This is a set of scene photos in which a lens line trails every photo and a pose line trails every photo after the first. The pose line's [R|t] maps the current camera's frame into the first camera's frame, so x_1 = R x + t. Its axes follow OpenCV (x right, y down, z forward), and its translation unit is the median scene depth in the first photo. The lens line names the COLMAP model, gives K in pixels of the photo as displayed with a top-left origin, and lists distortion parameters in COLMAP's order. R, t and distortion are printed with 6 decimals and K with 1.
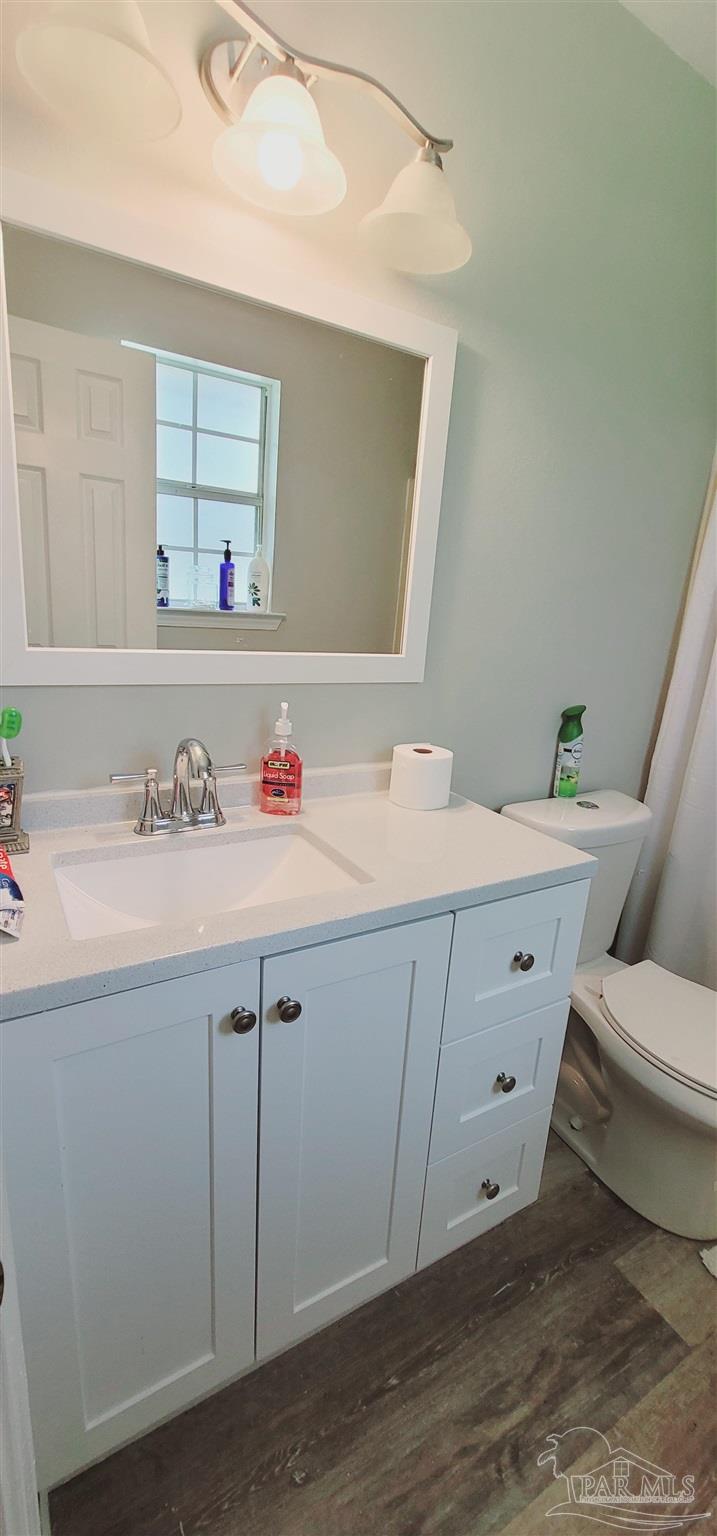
lens RADIAL K [[649.1, 0, 356.1], [0, 649.1, 759.0], [0, 0, 1]] dist [0.000612, 0.000608]
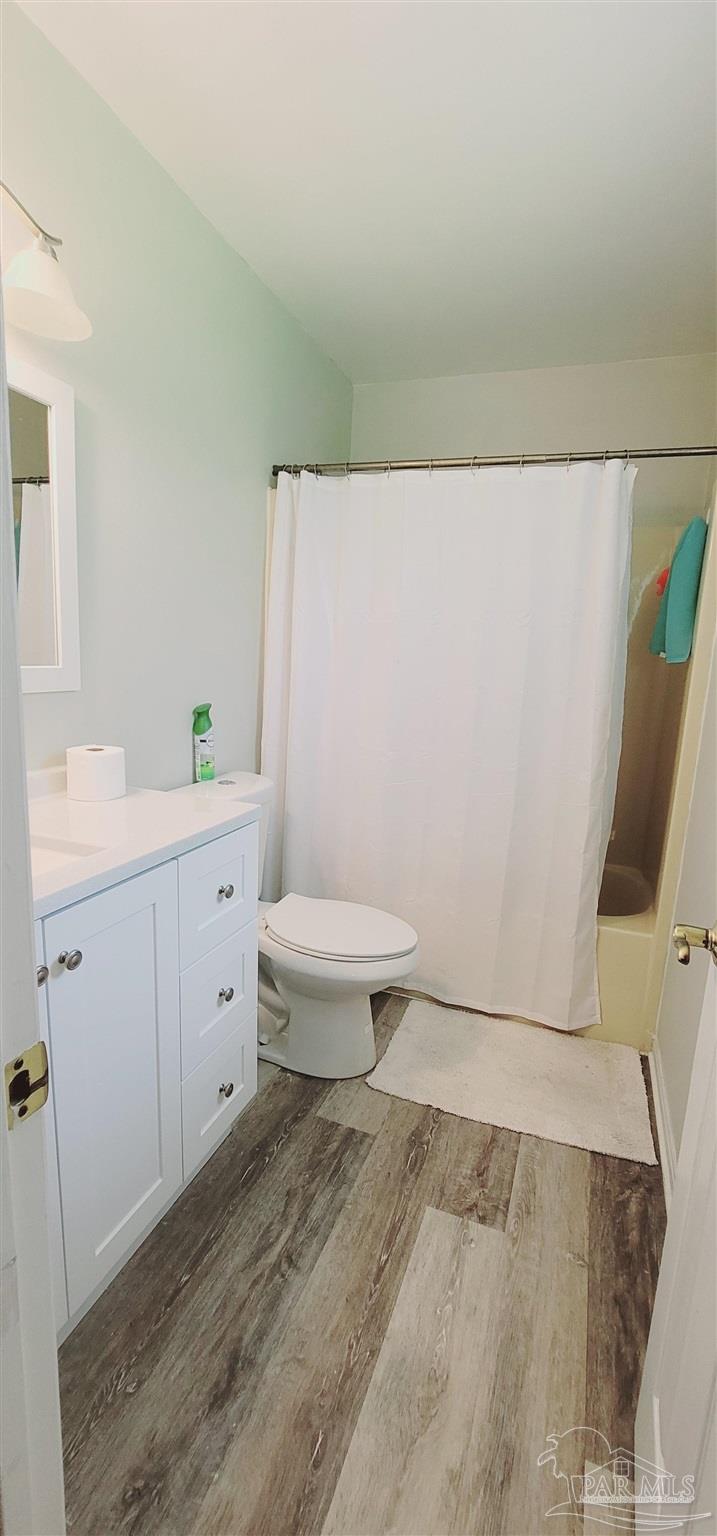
lens RADIAL K [[691.9, 0, 356.5], [0, 691.9, 776.4], [0, 0, 1]] dist [-0.003464, 0.000459]
pose [[0.782226, -0.148086, 0.605139, -0.302515], [0.171827, 0.984945, 0.018919, 0.096959], [-0.598831, 0.089181, 0.795895, -0.235872]]
